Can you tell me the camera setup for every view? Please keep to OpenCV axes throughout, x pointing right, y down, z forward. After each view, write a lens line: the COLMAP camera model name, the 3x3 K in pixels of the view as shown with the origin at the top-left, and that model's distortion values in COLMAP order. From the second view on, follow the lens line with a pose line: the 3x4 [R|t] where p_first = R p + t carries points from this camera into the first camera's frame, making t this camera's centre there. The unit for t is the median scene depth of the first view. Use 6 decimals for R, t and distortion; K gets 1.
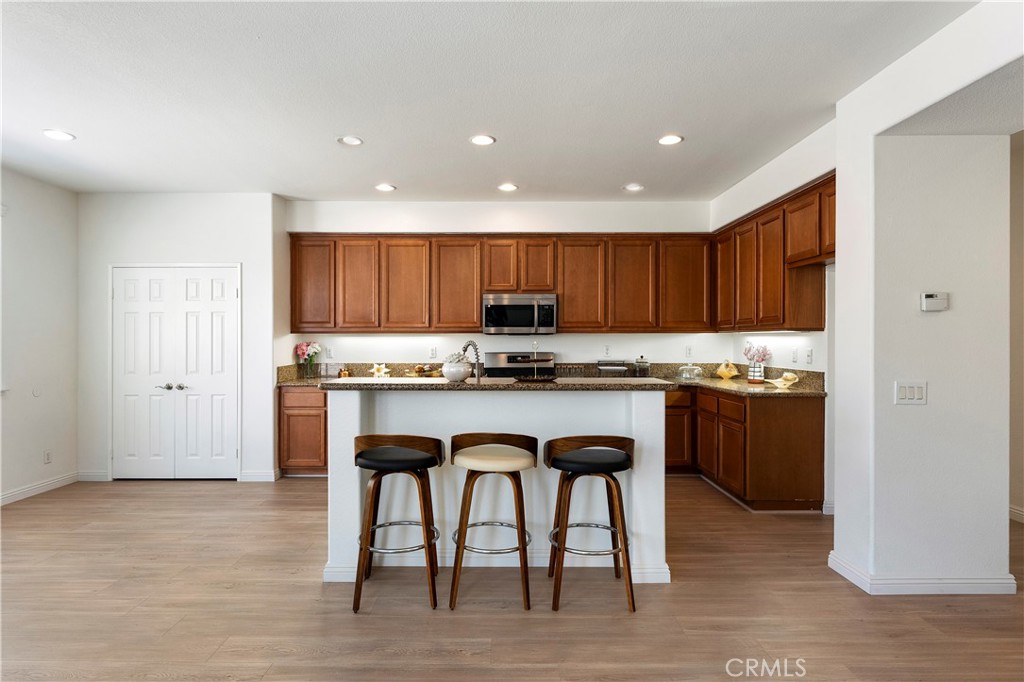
lens RADIAL K [[548.7, 0, 508.4], [0, 548.7, 333.3], [0, 0, 1]] dist [-0.003312, -0.001208]
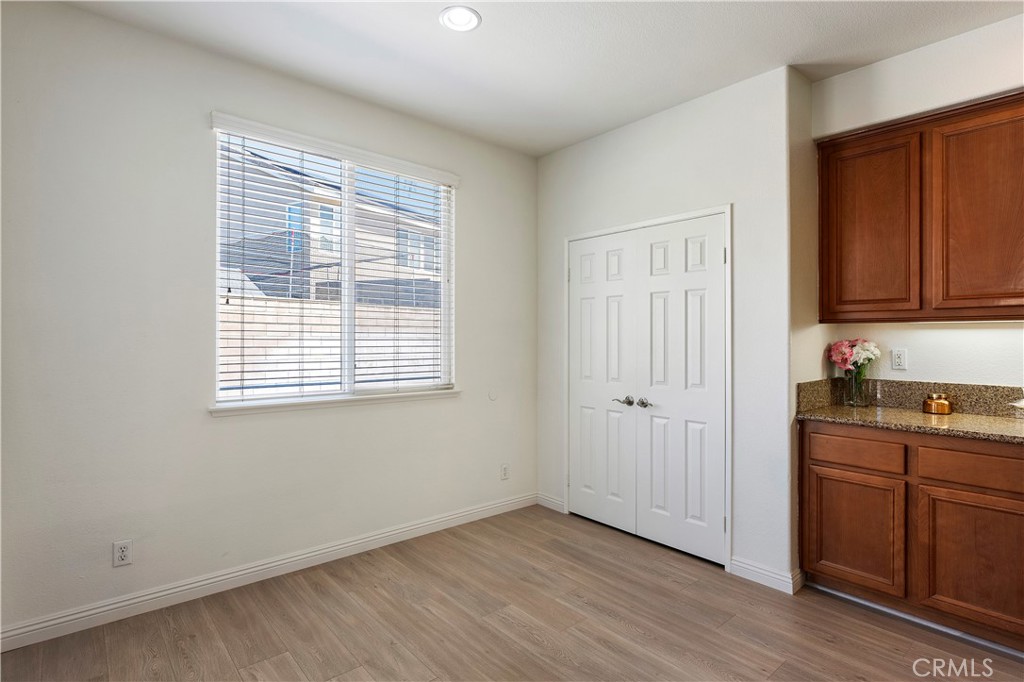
lens RADIAL K [[498.2, 0, 508.5], [0, 498.2, 333.7], [0, 0, 1]] dist [0.002213, 0.000058]
pose [[0.647428, -0.001396, -0.762126, -0.230403], [-0.000970, 0.999996, -0.002656, 0.013222], [0.762126, 0.002459, 0.647424, 0.462034]]
